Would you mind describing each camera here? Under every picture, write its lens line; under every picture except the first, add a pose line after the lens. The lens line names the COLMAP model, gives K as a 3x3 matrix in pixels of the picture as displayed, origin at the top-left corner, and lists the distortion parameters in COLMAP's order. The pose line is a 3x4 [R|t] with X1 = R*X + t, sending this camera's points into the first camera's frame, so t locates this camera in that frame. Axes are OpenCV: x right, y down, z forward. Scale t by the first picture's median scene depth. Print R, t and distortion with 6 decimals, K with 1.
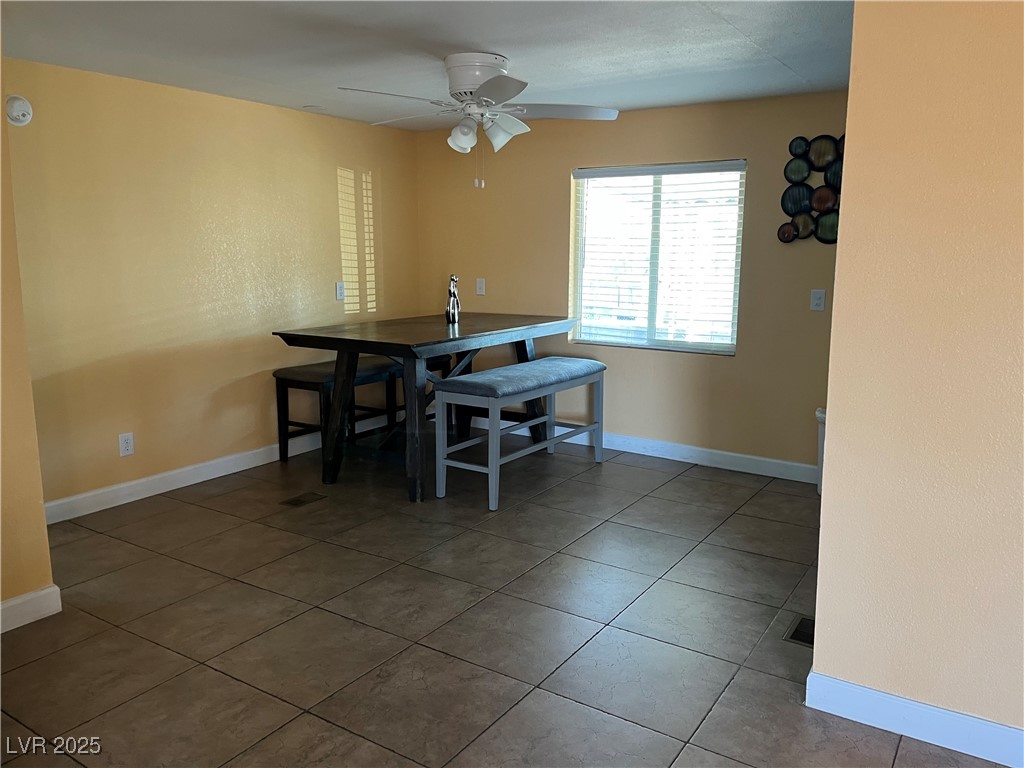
lens RADIAL K [[785.5, 0, 490.6], [0, 785.5, 389.3], [0, 0, 1]] dist [0.029348, -0.002354]
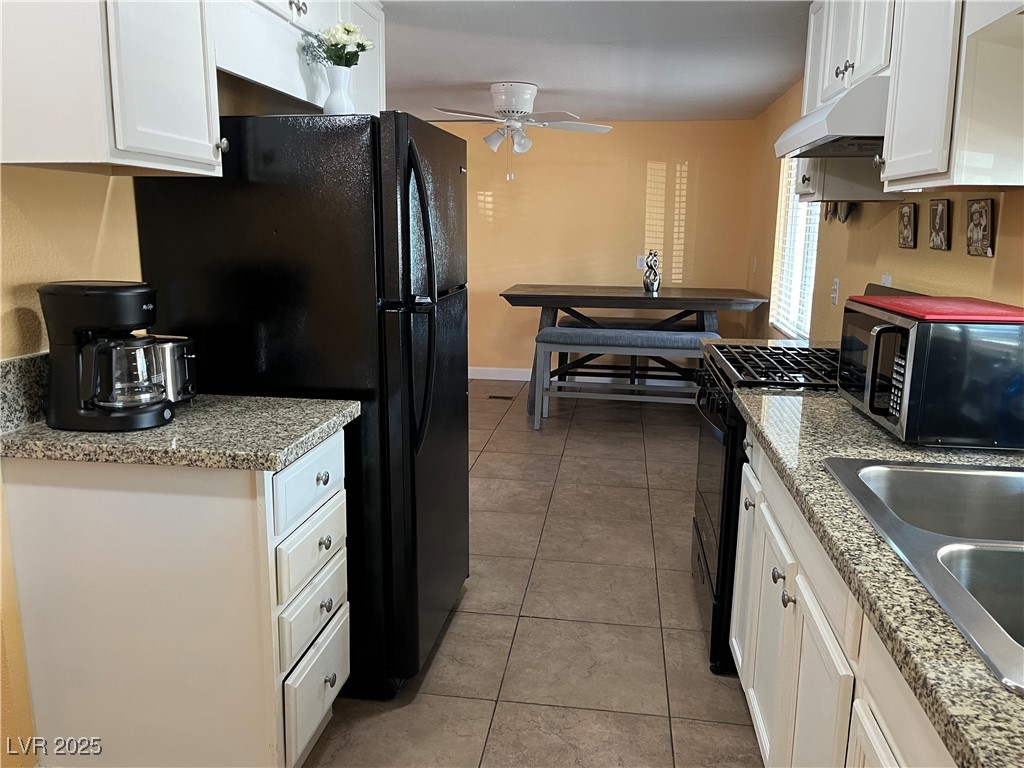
lens RADIAL K [[771.3, 0, 491.3], [0, 771.3, 384.3], [0, 0, 1]] dist [0.000946, -0.001138]
pose [[0.420561, 0.183705, -0.888471, 0.896869], [-0.170400, 0.977852, 0.121527, -0.049907], [0.891119, 0.100286, 0.442550, 0.305709]]
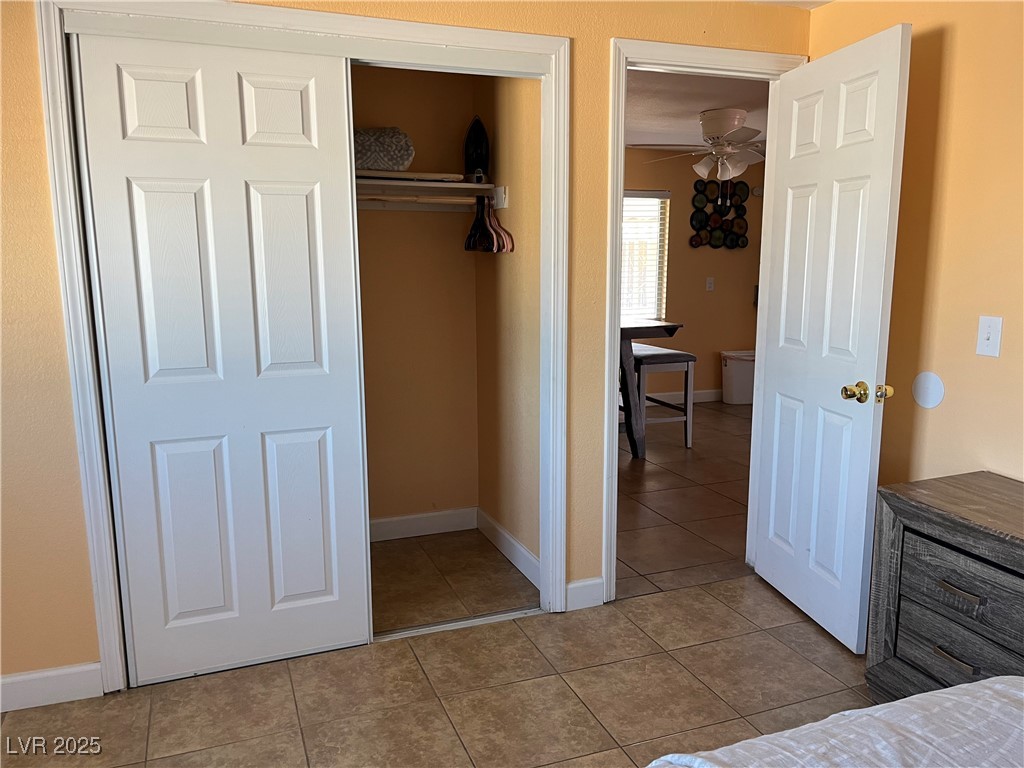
lens RADIAL K [[783.9, 0, 512.0], [0, 783.9, 384.0], [0, 0, 1]] dist [0.006139, -0.003710]
pose [[0.564079, -0.137475, 0.814196, -1.029308], [0.153789, 0.986281, 0.059985, -0.067156], [-0.811273, 0.091378, 0.577483, 0.410040]]
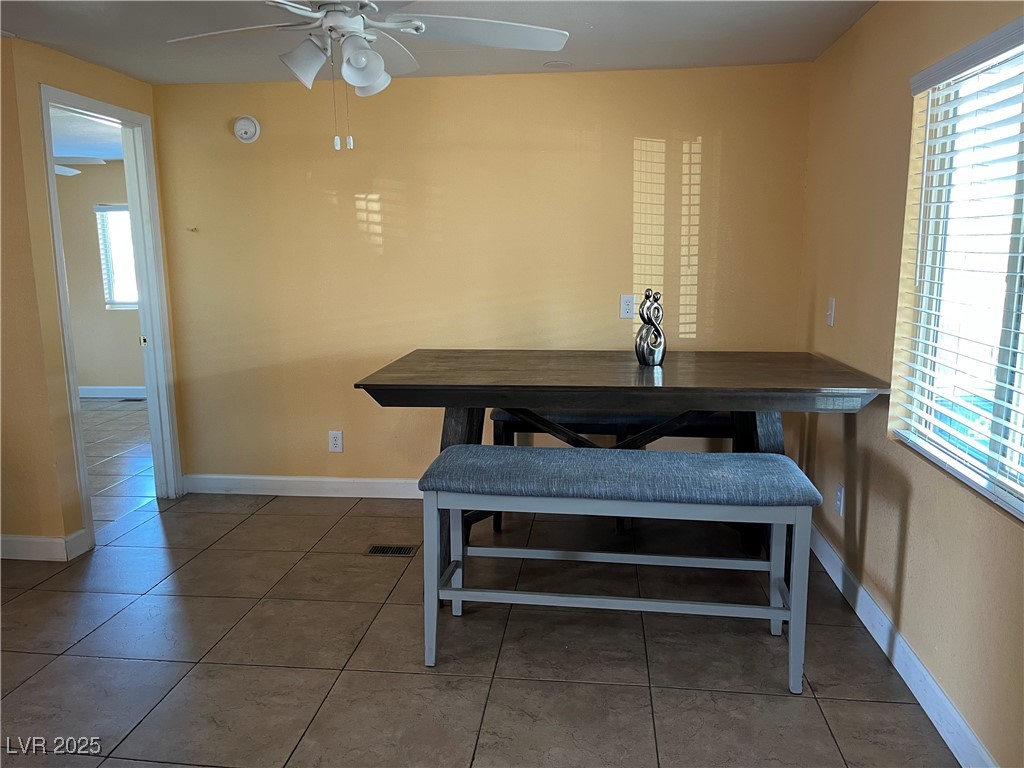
lens RADIAL K [[768.3, 0, 510.1], [0, 768.3, 394.1], [0, 0, 1]] dist [0.014341, 0.000307]
pose [[0.465394, 0.155888, -0.871268, 0.444760], [-0.148741, 0.984143, 0.096633, -0.106305], [0.872516, 0.084621, 0.481201, 0.615269]]
